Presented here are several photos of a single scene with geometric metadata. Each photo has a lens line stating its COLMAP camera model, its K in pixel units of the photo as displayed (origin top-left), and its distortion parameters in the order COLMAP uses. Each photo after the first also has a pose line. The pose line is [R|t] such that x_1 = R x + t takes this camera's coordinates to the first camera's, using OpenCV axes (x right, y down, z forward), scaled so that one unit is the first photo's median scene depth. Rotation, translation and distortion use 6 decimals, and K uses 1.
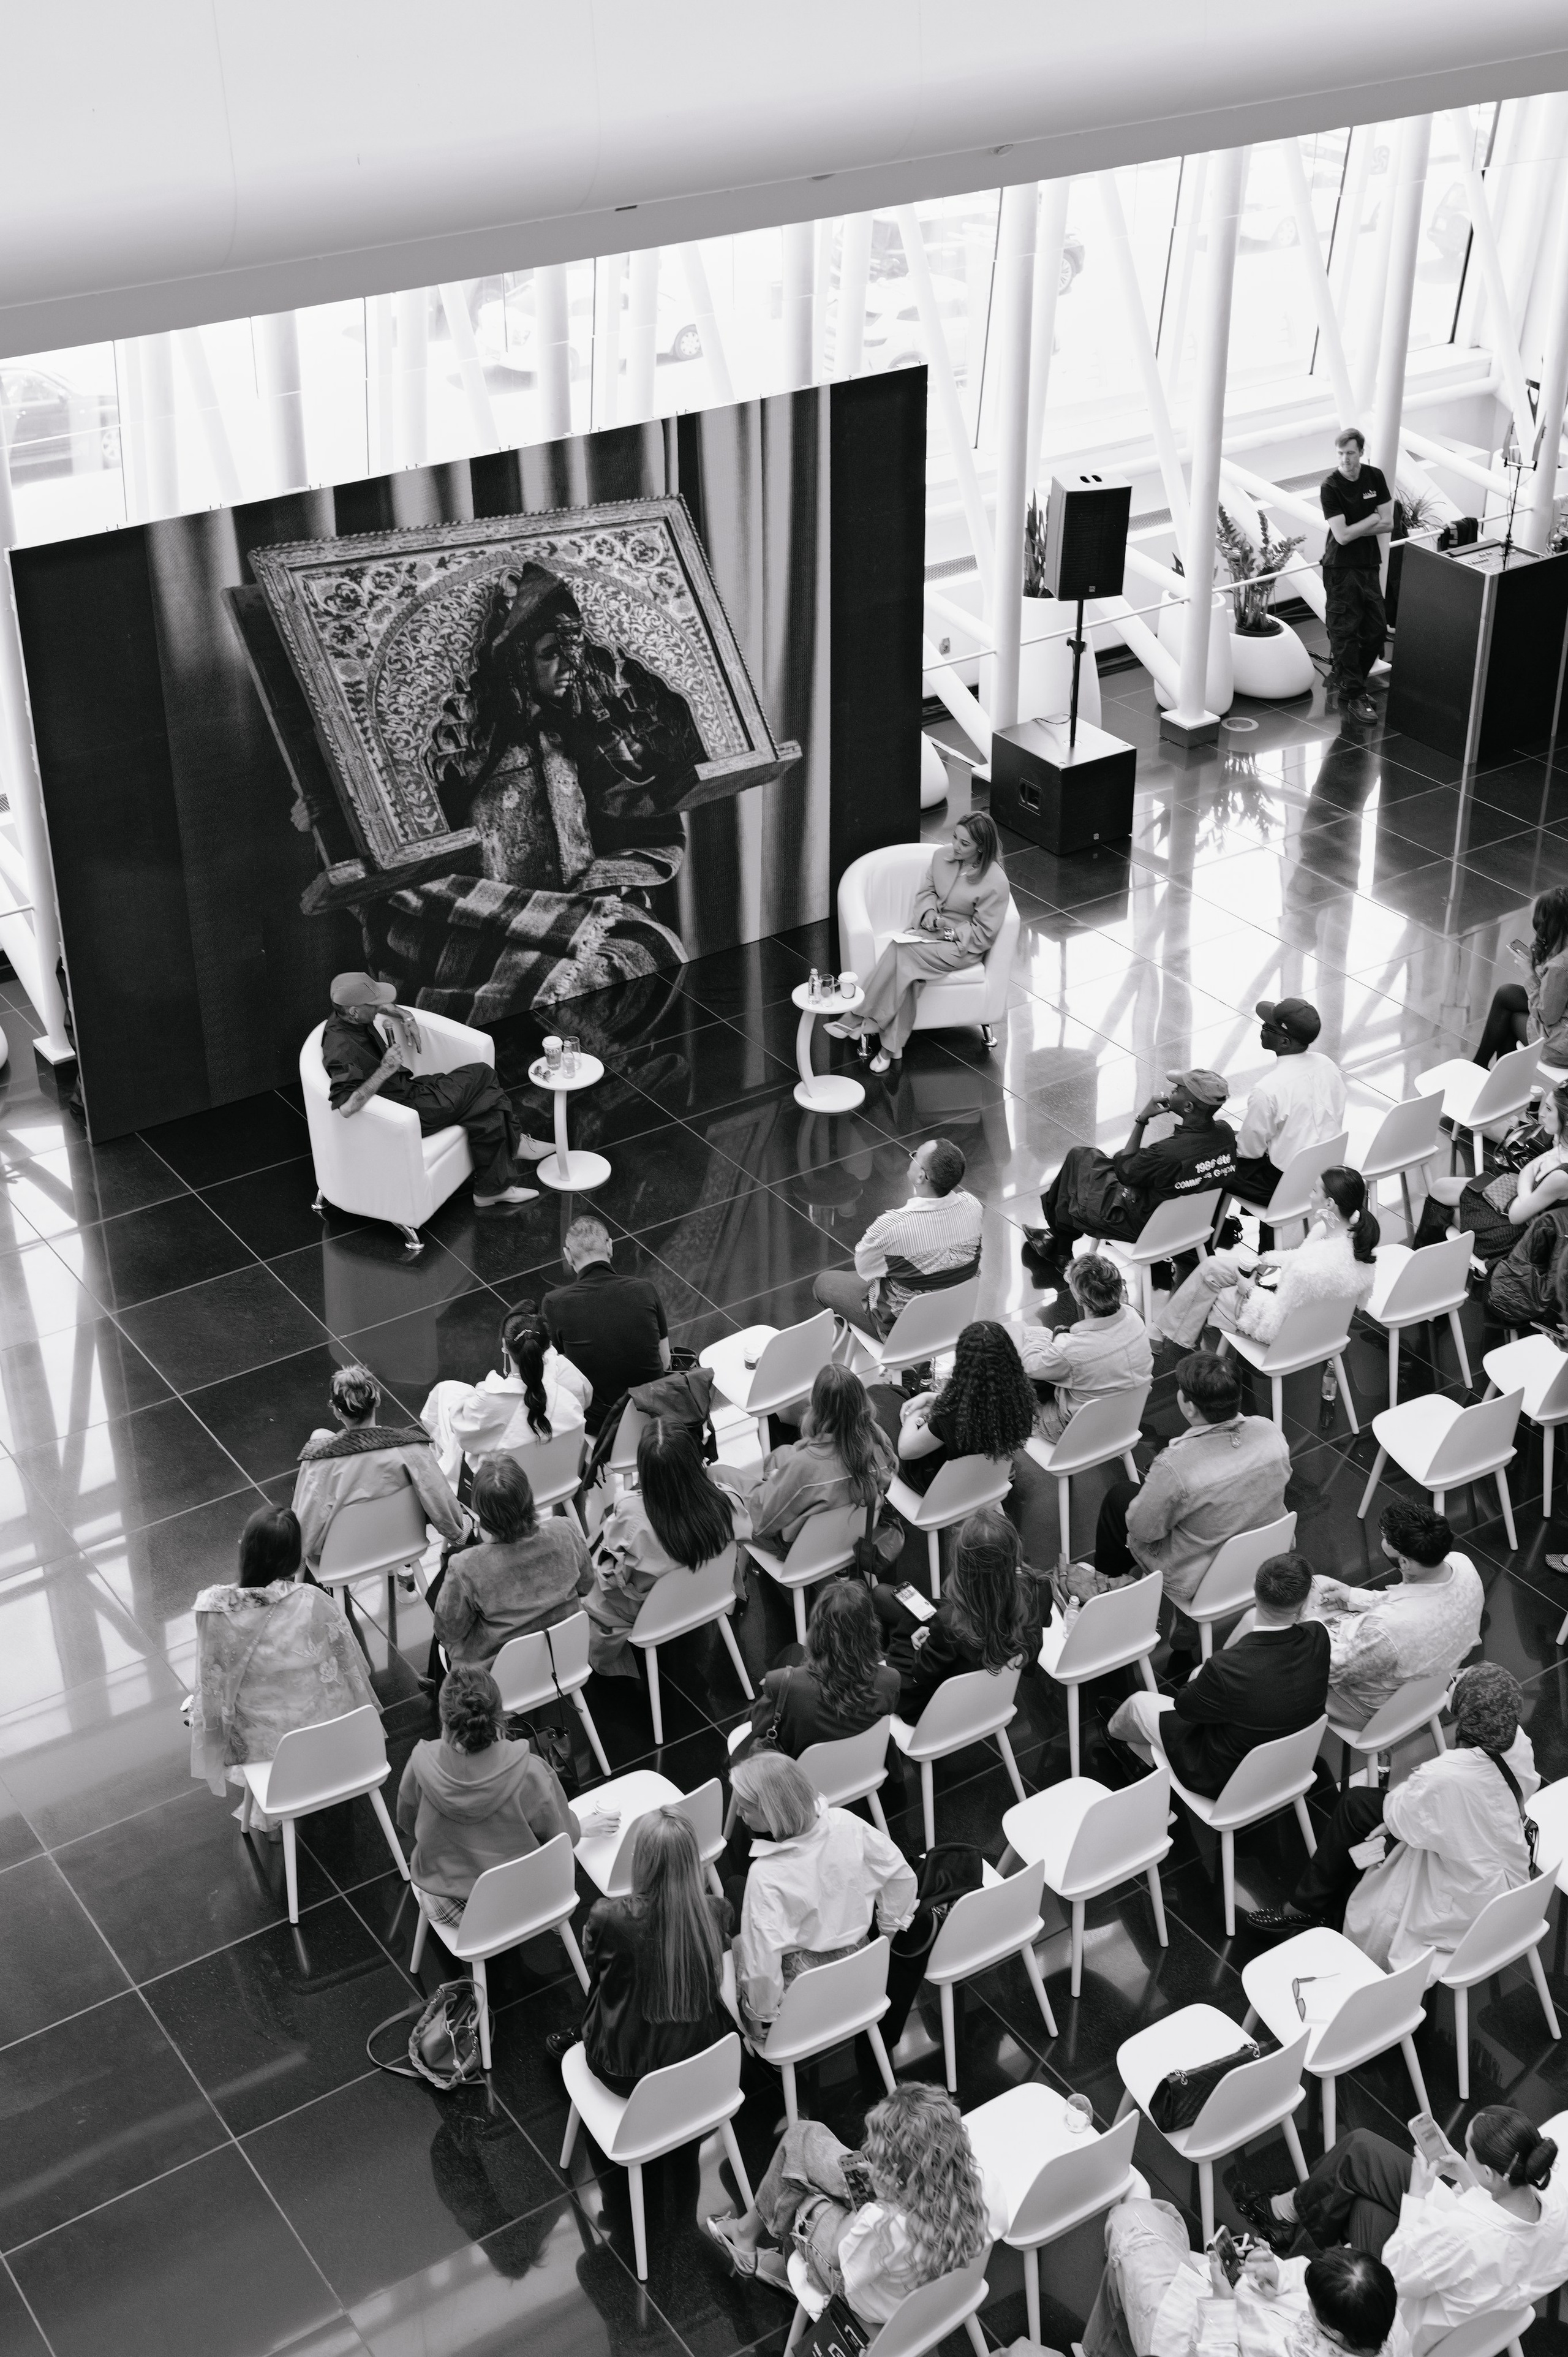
lens RADIAL K [[2847.2, 0, 784.0], [0, 2847.2, 1178.5], [0, 0, 1]] dist [-0.150506, 0.031652]
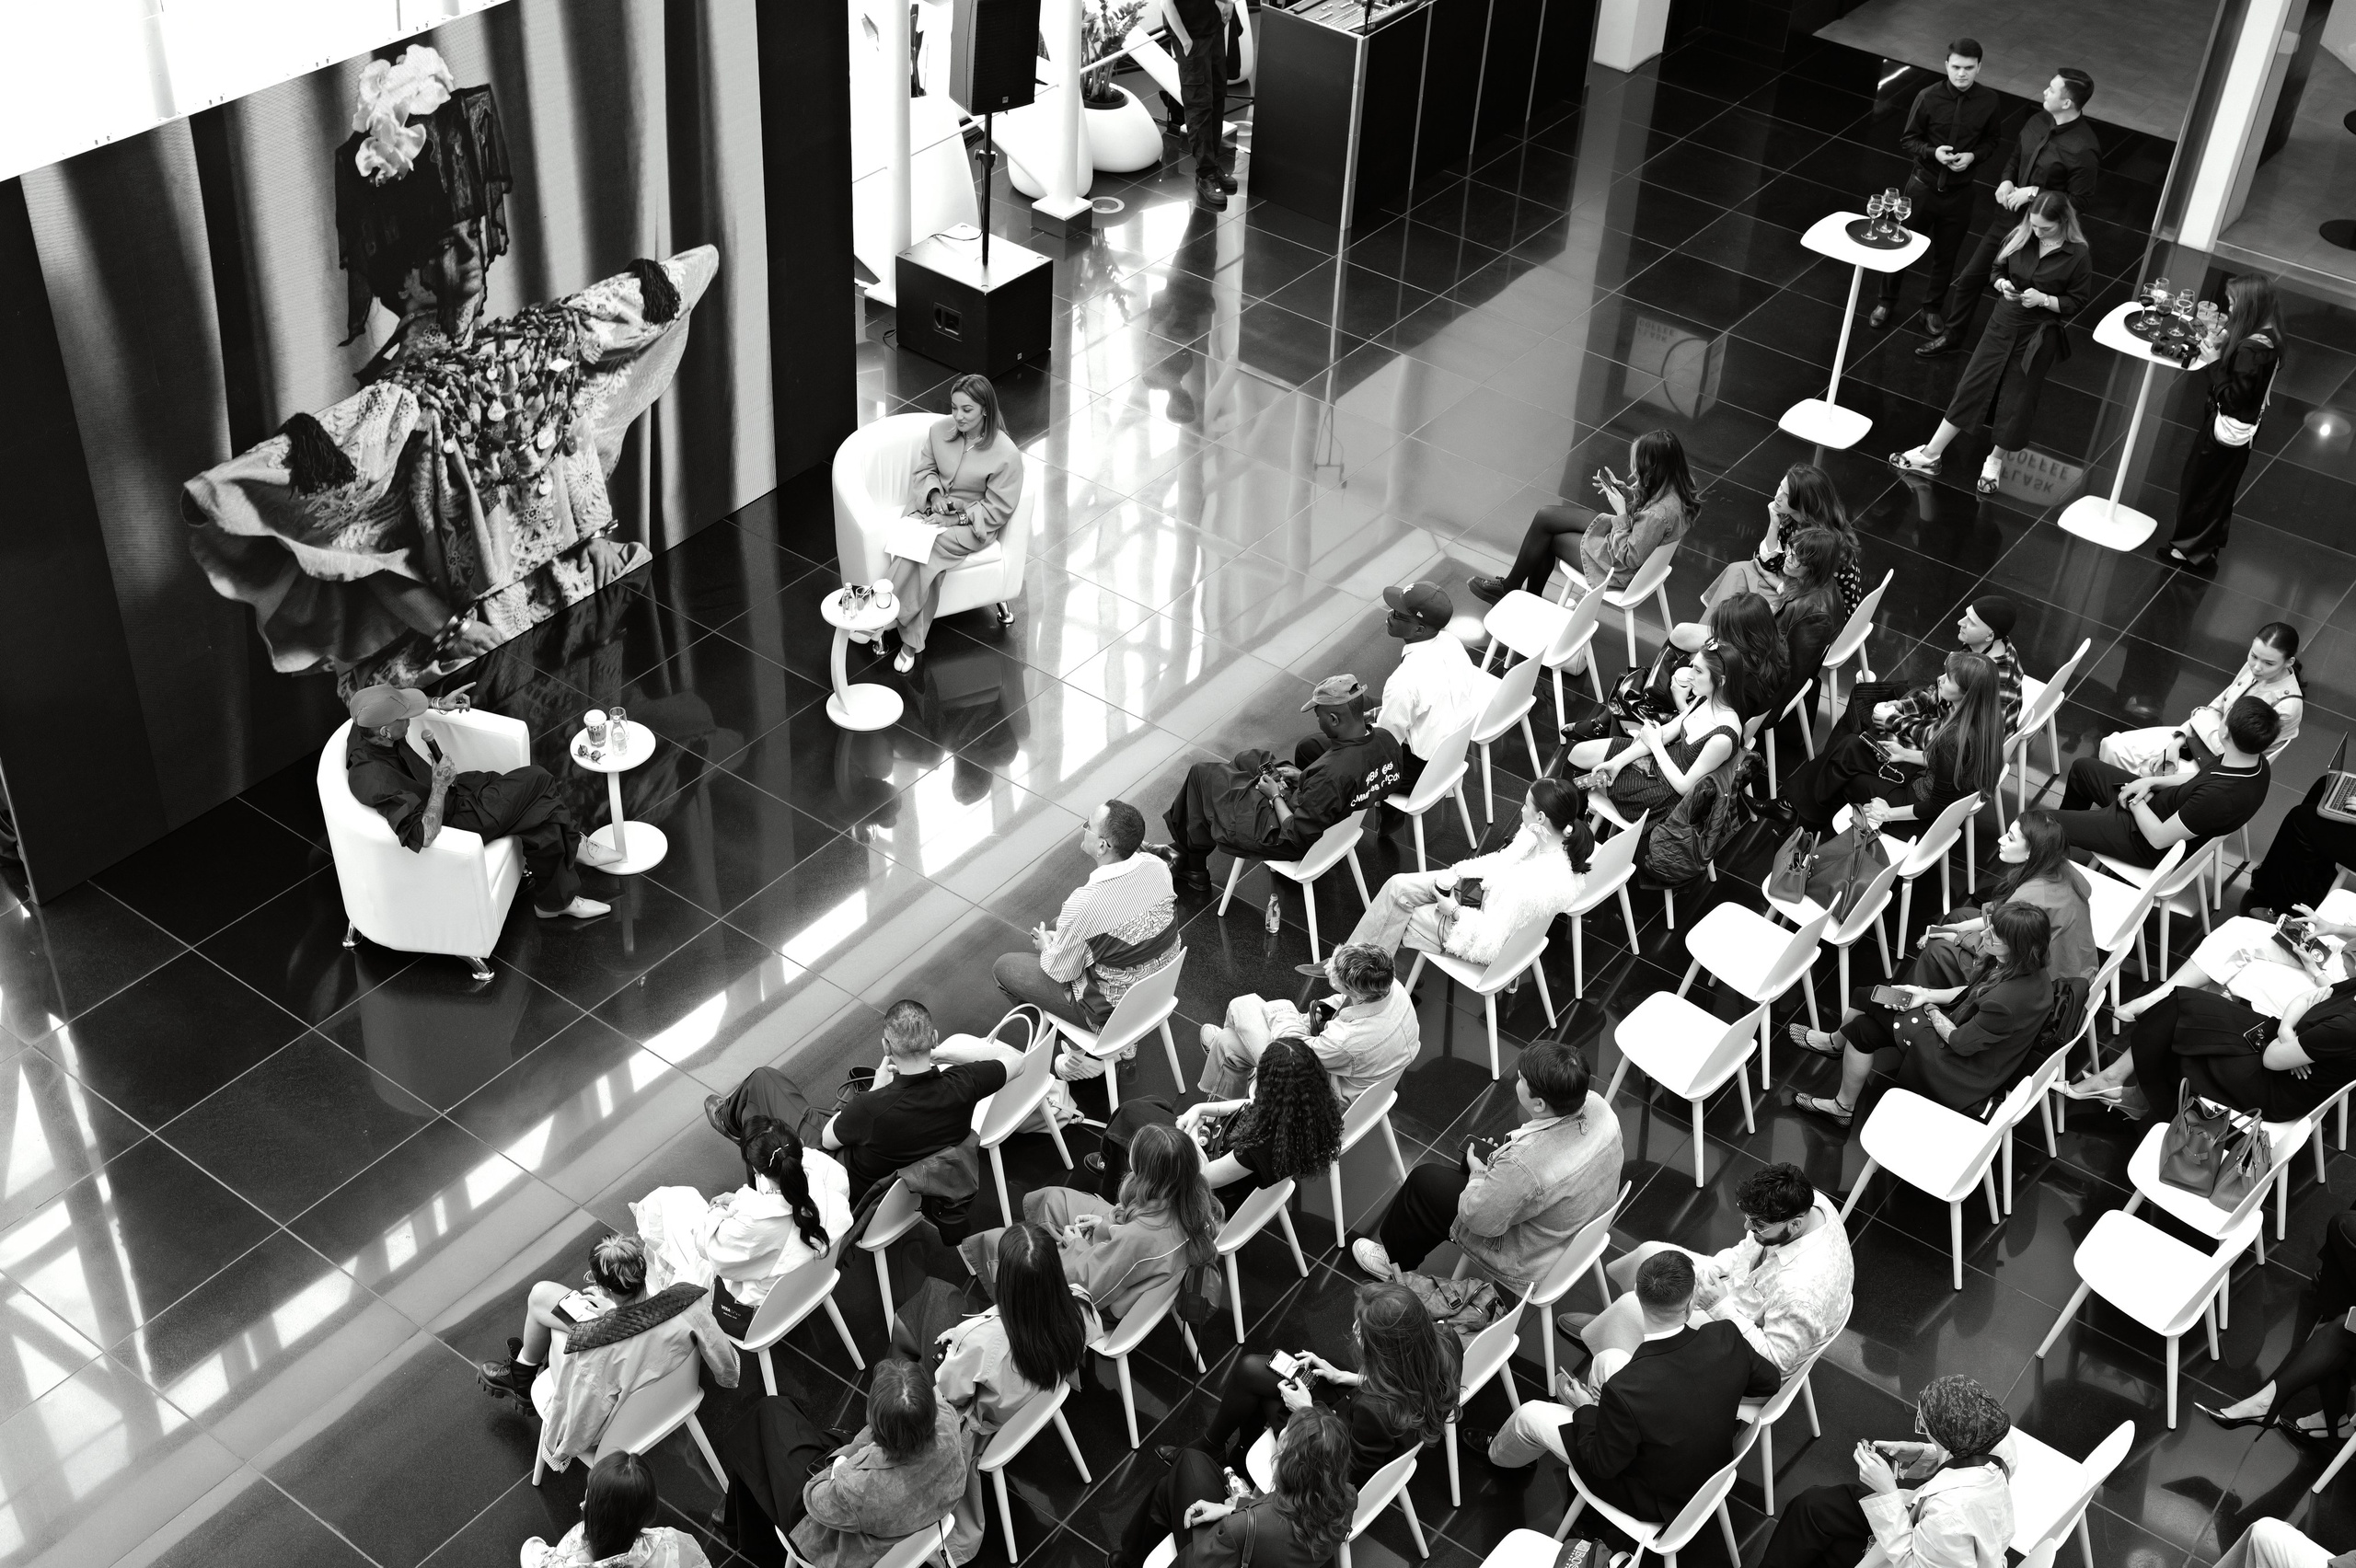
lens RADIAL K [[2620.0, 0, 1178.0], [0, 2620.0, 784.0], [0, 0, 1]] dist [-0.091790, -0.003019]
pose [[0.936197, -0.158697, 0.313608, -0.168782], [0.117630, 0.982279, 0.145915, -0.124207], [-0.331206, -0.099716, 0.938275, 0.177887]]
